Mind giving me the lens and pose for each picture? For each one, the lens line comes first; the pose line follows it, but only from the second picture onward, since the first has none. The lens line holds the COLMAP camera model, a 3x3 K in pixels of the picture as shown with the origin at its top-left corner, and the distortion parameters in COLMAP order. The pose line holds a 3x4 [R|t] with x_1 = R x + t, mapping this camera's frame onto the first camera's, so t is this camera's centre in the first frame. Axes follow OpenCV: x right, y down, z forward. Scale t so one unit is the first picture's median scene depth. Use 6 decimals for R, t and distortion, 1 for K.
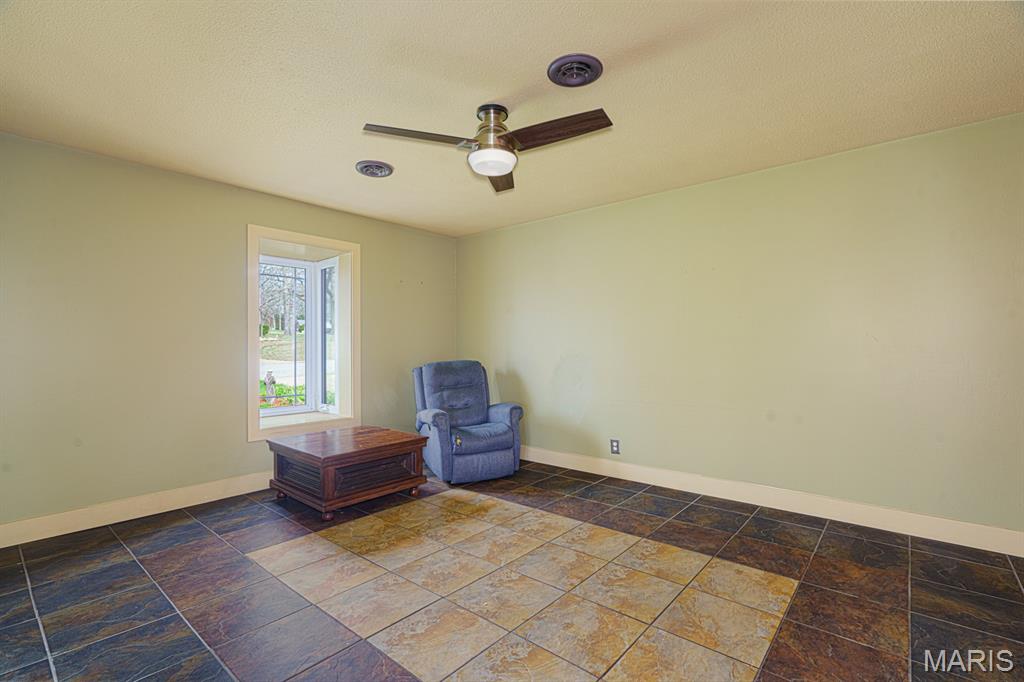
lens RADIAL K [[476.1, 0, 522.8], [0, 476.1, 346.5], [0, 0, 1]] dist [-0.004275, -0.000133]
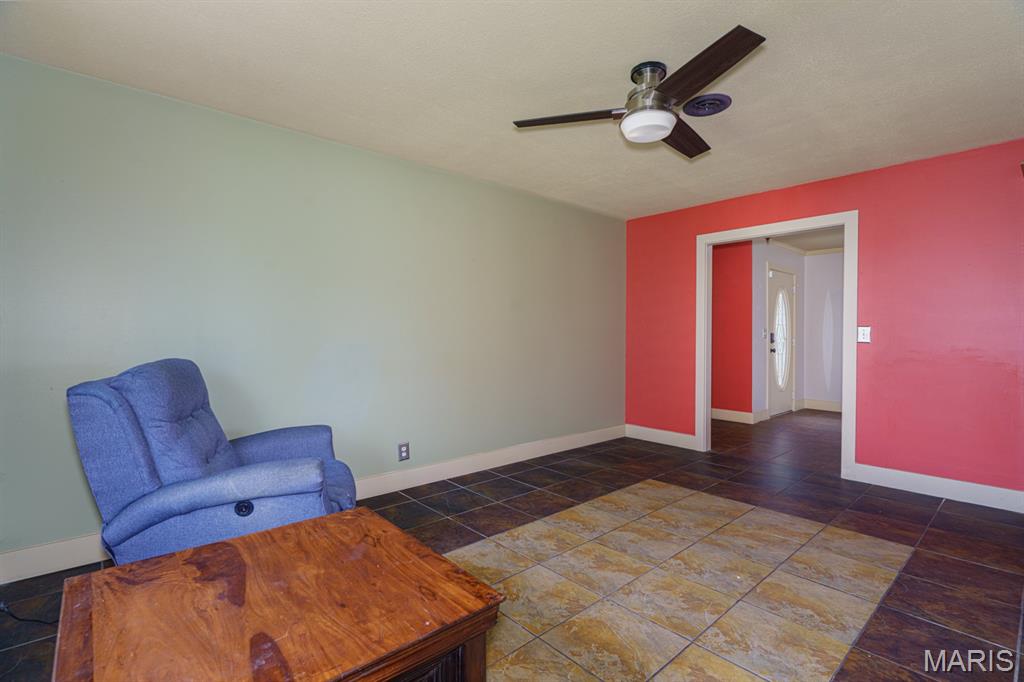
lens RADIAL K [[476.1, 0, 522.8], [0, 476.1, 346.5], [0, 0, 1]] dist [-0.004275, -0.000133]
pose [[0.137219, -0.020854, 0.990321, -0.836601], [-0.003210, 0.999764, 0.021498, 0.010637], [-0.990536, -0.006129, 0.137120, 0.955604]]
